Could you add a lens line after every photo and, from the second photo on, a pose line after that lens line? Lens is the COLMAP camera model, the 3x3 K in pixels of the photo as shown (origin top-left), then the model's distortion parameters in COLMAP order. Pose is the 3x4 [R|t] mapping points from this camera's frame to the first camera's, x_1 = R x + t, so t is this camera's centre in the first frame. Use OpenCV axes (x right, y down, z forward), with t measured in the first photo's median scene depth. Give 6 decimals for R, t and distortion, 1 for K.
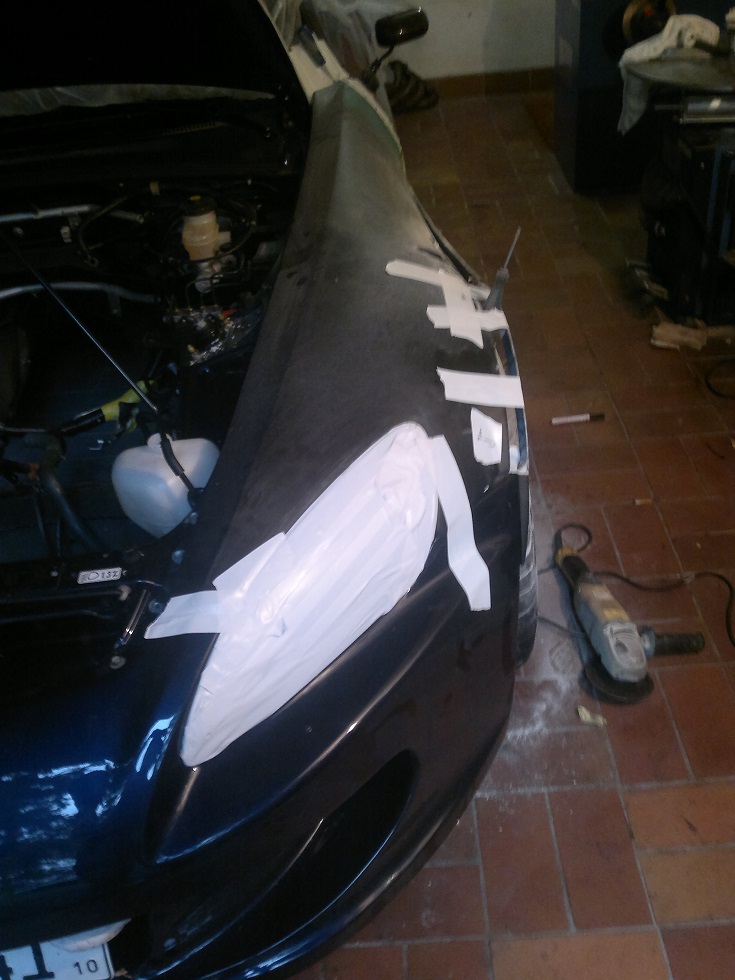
lens RADIAL K [[941.5, 0, 371.5], [0, 941.5, 490.5], [0, 0, 1]] dist [-0.022460, 0.000000]
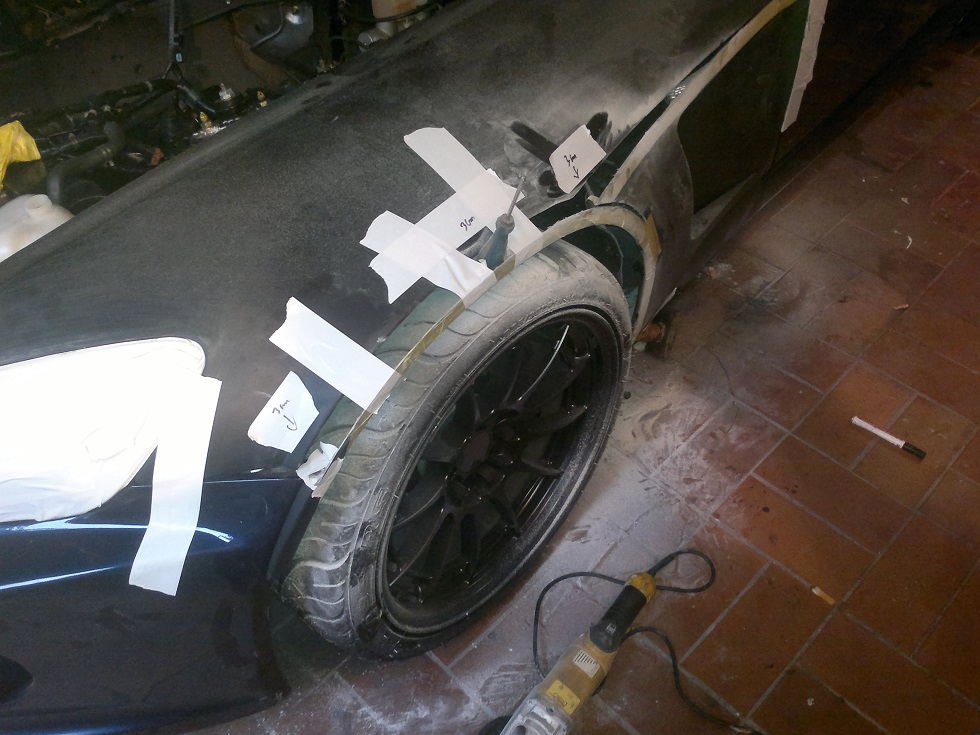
lens RADIAL K [[941.5, 0, 488.6], [0, 941.5, 367.7], [0, 0, 1]] dist [-0.022460, 0.000000]
pose [[0.695876, 0.560950, -0.448432, 0.418310], [-0.445825, 0.826954, 0.342618, -0.316219], [0.563024, -0.038497, 0.825543, 0.382705]]
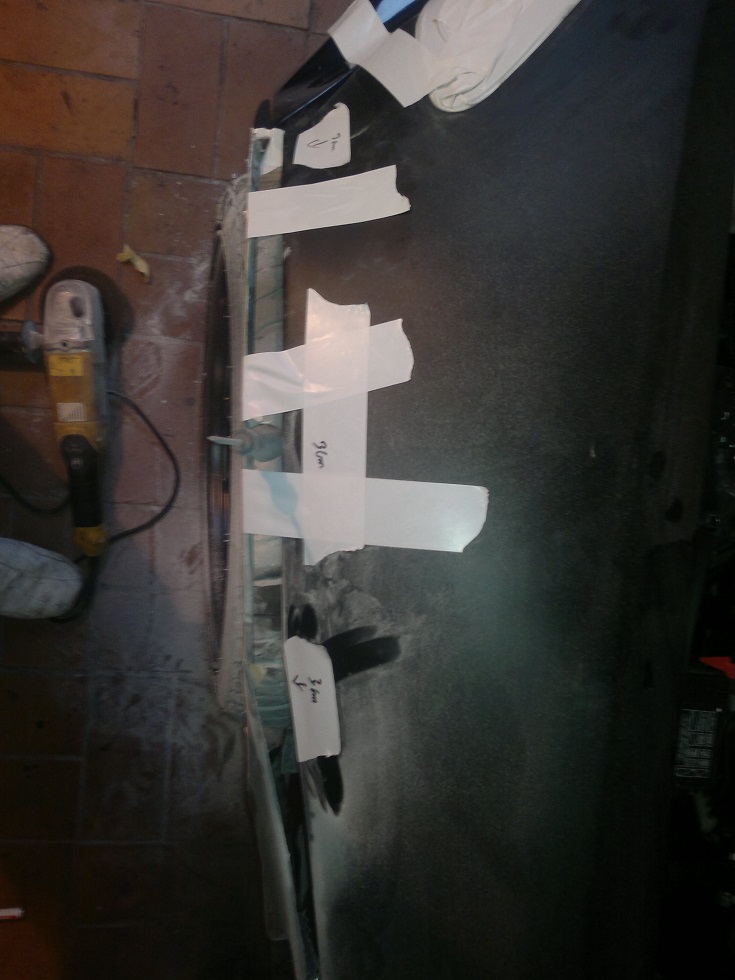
lens RADIAL K [[941.5, 0, 368.4], [0, 941.5, 486.6], [0, 0, 1]] dist [-0.022460, 0.000000]
pose [[-0.987976, -0.092532, -0.123861, 0.115489], [-0.044871, -0.595039, 0.802443, -0.527941], [-0.147954, 0.798353, 0.583732, 0.640232]]
